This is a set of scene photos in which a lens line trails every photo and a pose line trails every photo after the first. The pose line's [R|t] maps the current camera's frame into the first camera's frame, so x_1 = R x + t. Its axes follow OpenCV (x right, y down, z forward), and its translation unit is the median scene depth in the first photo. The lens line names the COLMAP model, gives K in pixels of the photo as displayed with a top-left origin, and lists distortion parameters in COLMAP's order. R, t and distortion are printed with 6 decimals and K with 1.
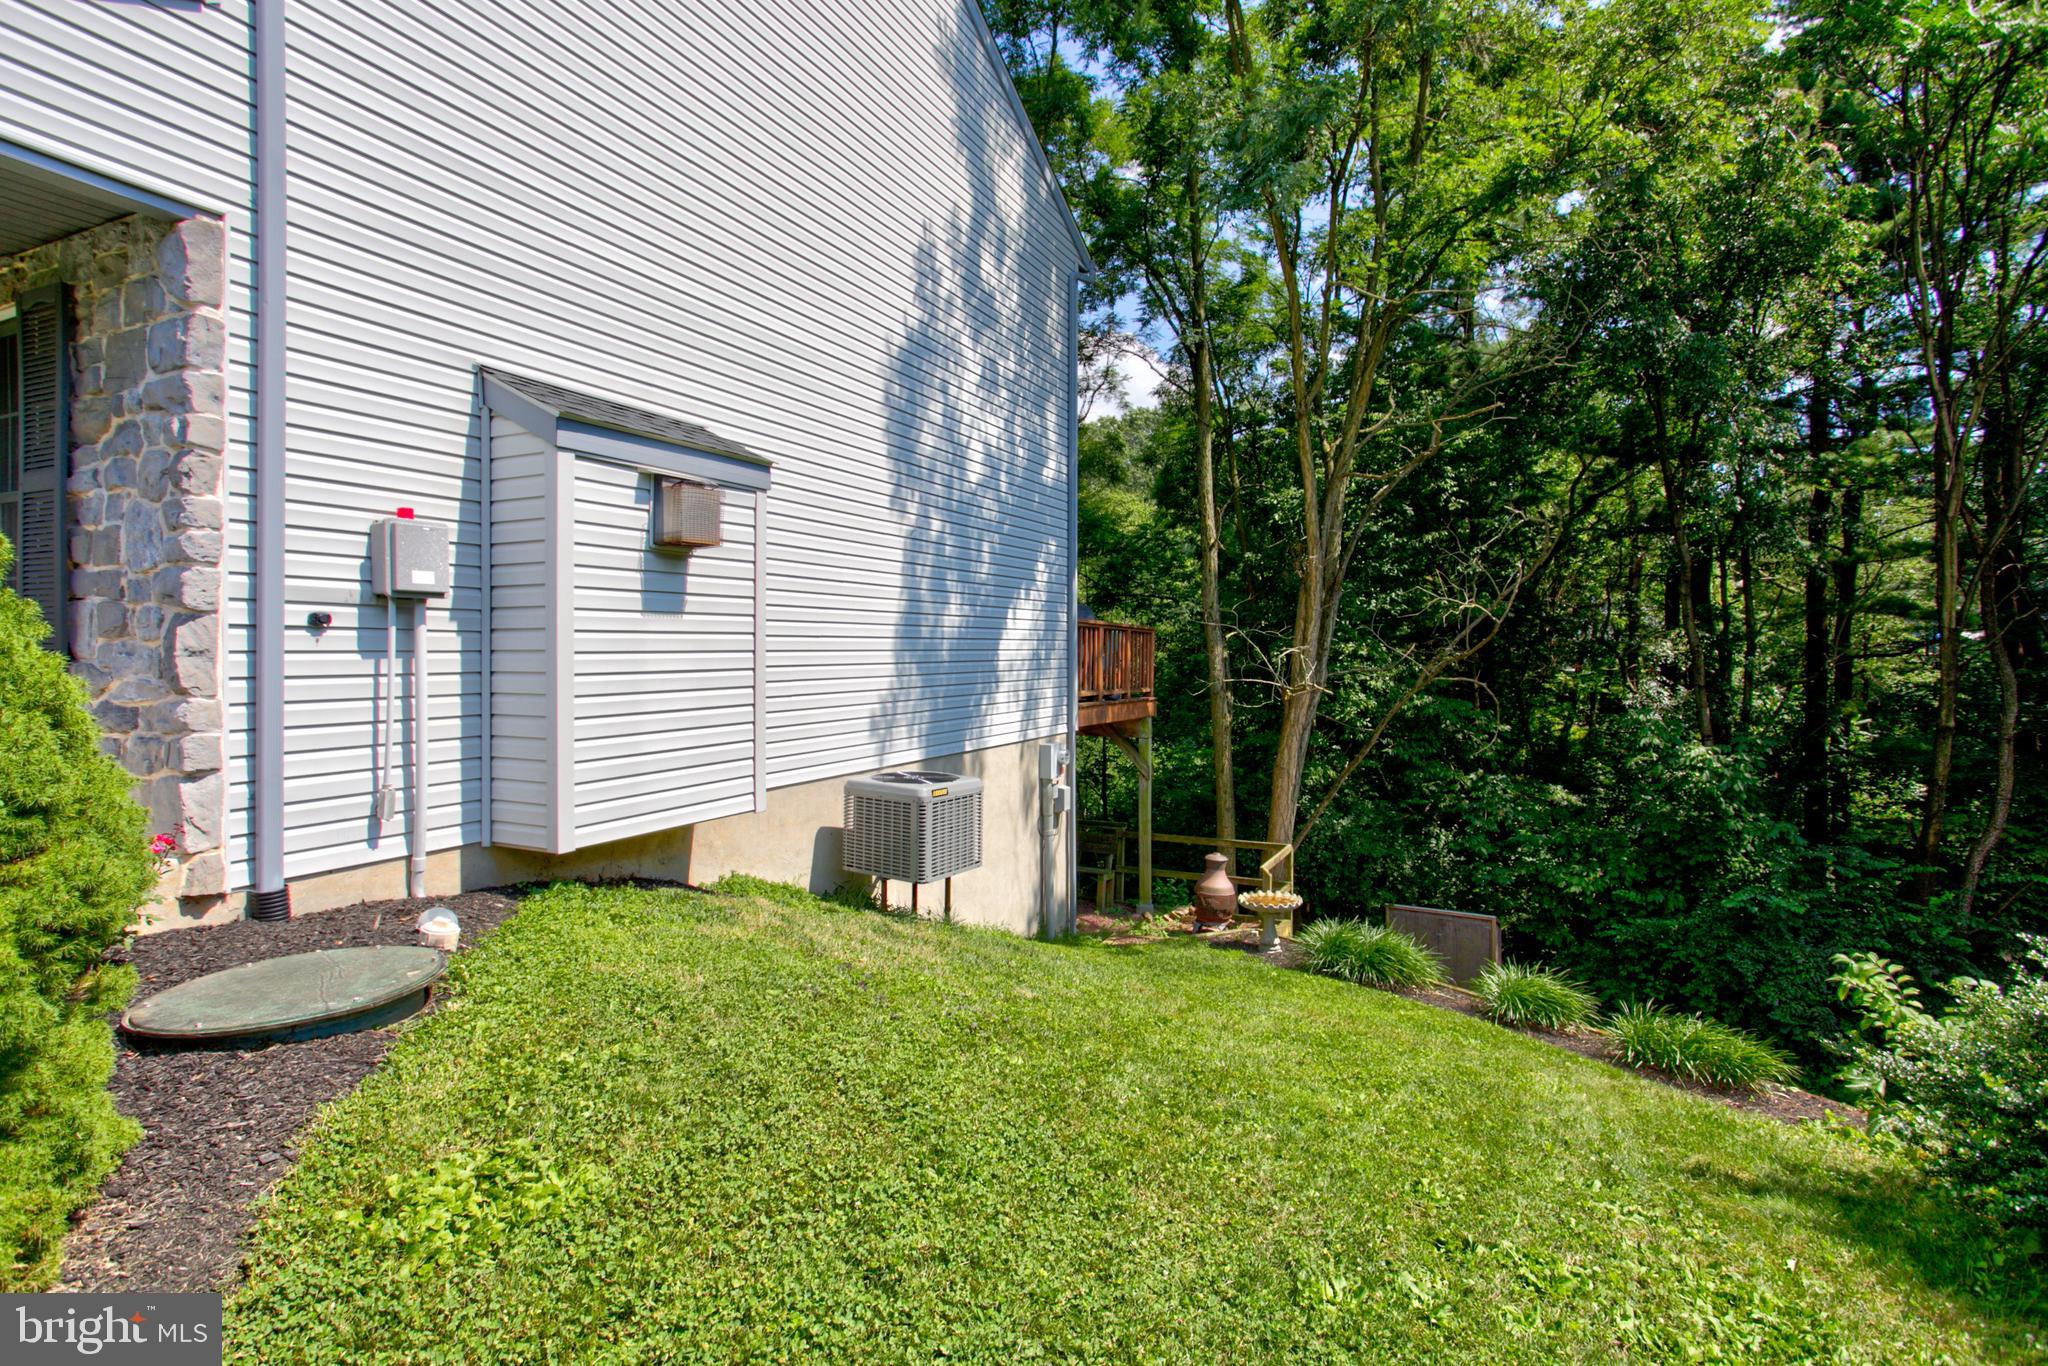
lens RADIAL K [[992.0, 0, 1019.0], [0, 992.0, 688.7], [0, 0, 1]] dist [-0.053376, 0.026921]
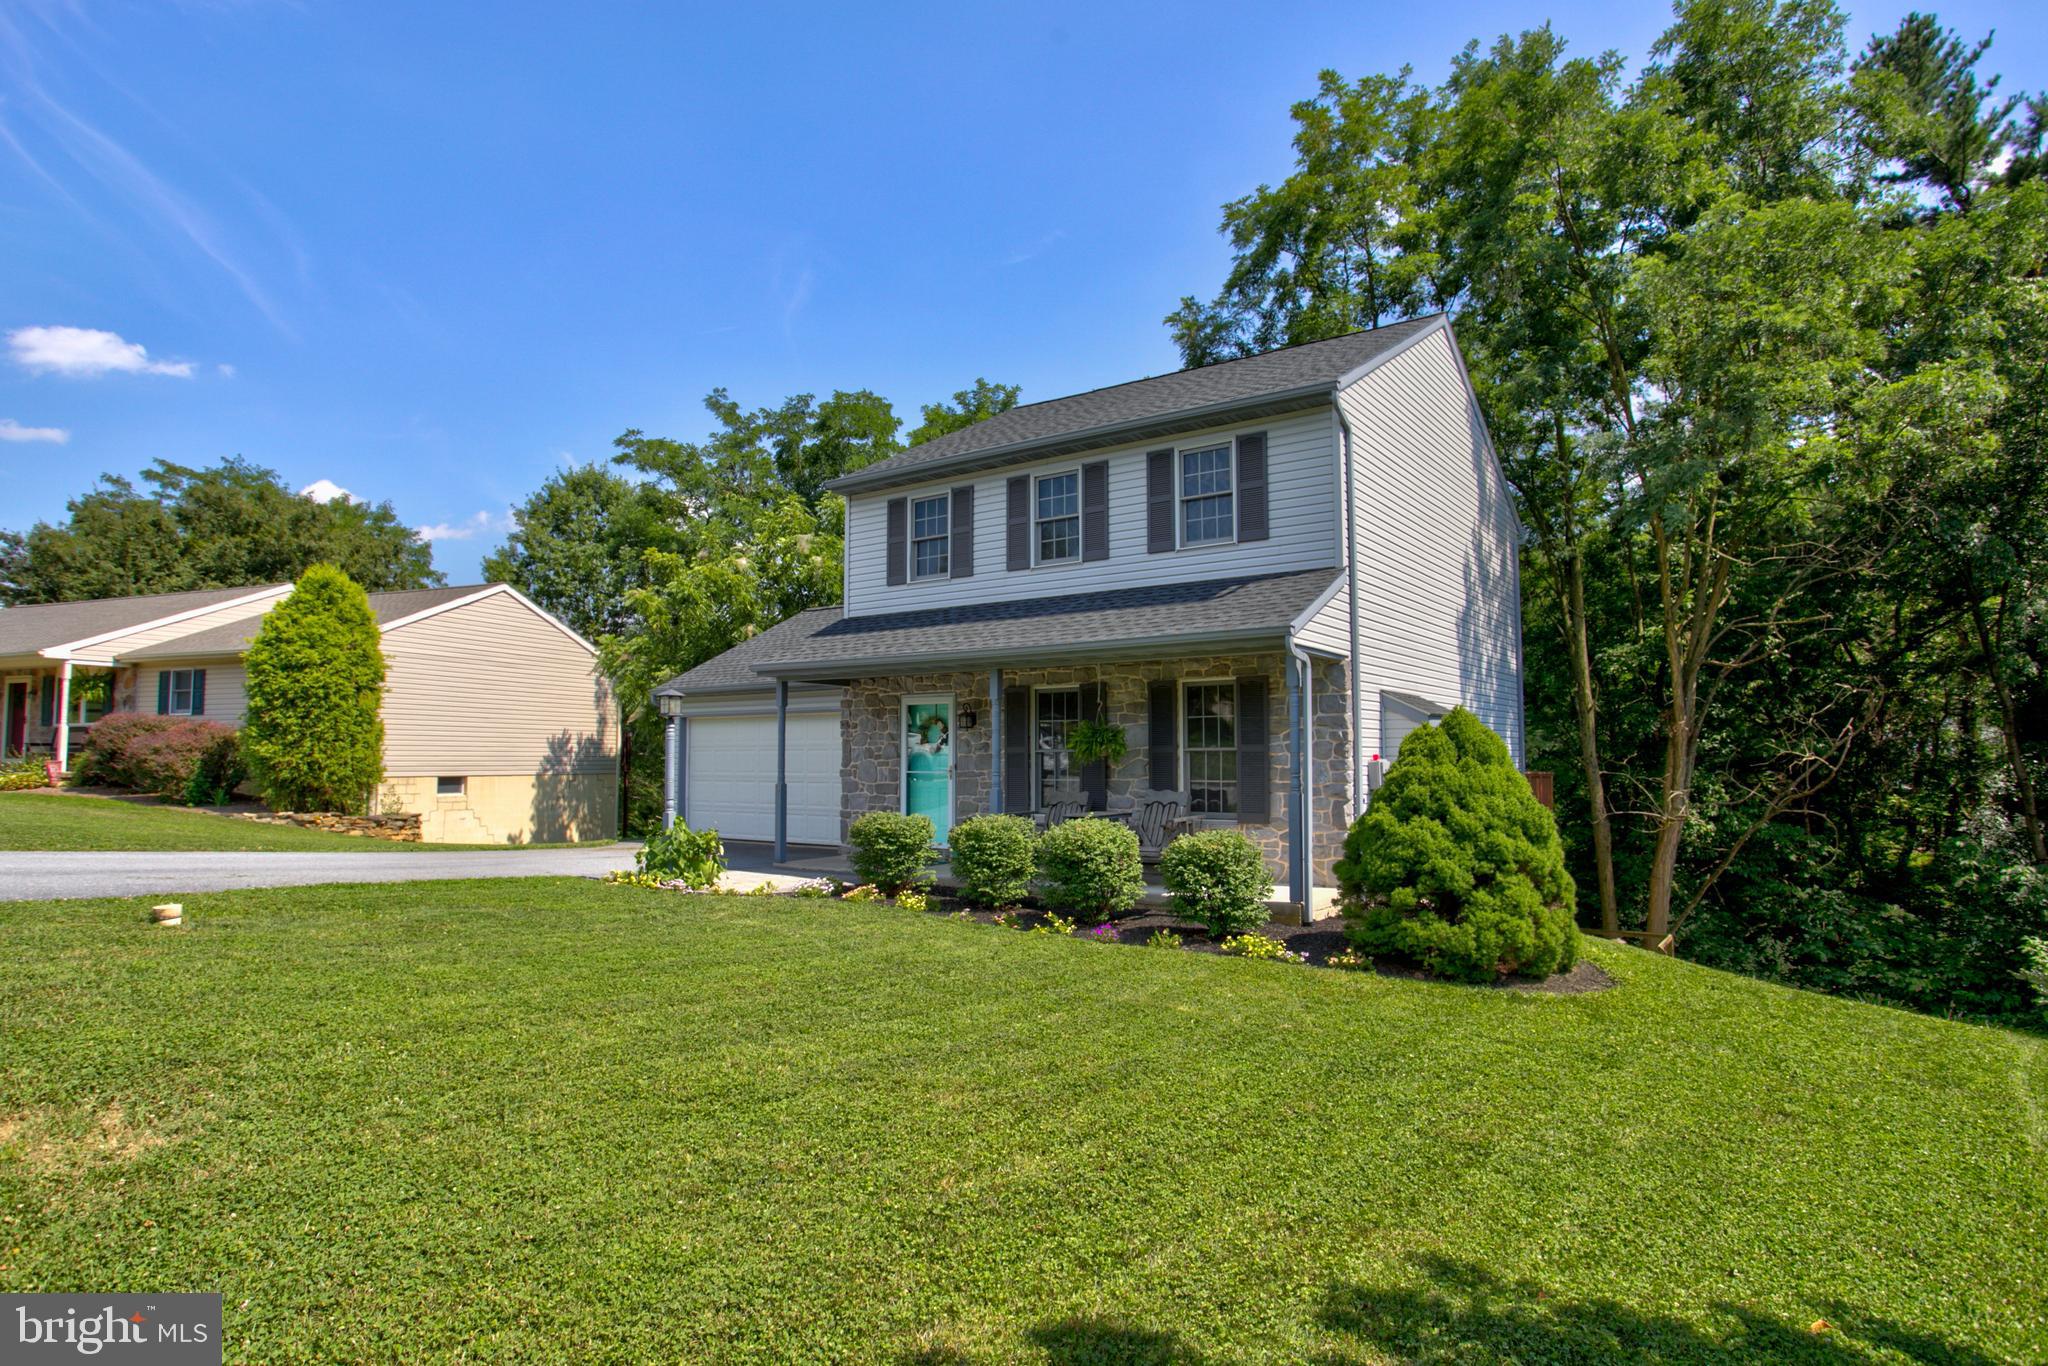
lens RADIAL K [[1122.3, 0, 1023.5], [0, 1122.3, 717.3], [0, 0, 1]] dist [0.001961, 0.000742]
pose [[0.988135, -0.003793, -0.153544, -0.238641], [-0.007223, 0.997441, -0.071124, -0.014844], [0.153420, 0.071390, 0.985579, -0.442755]]
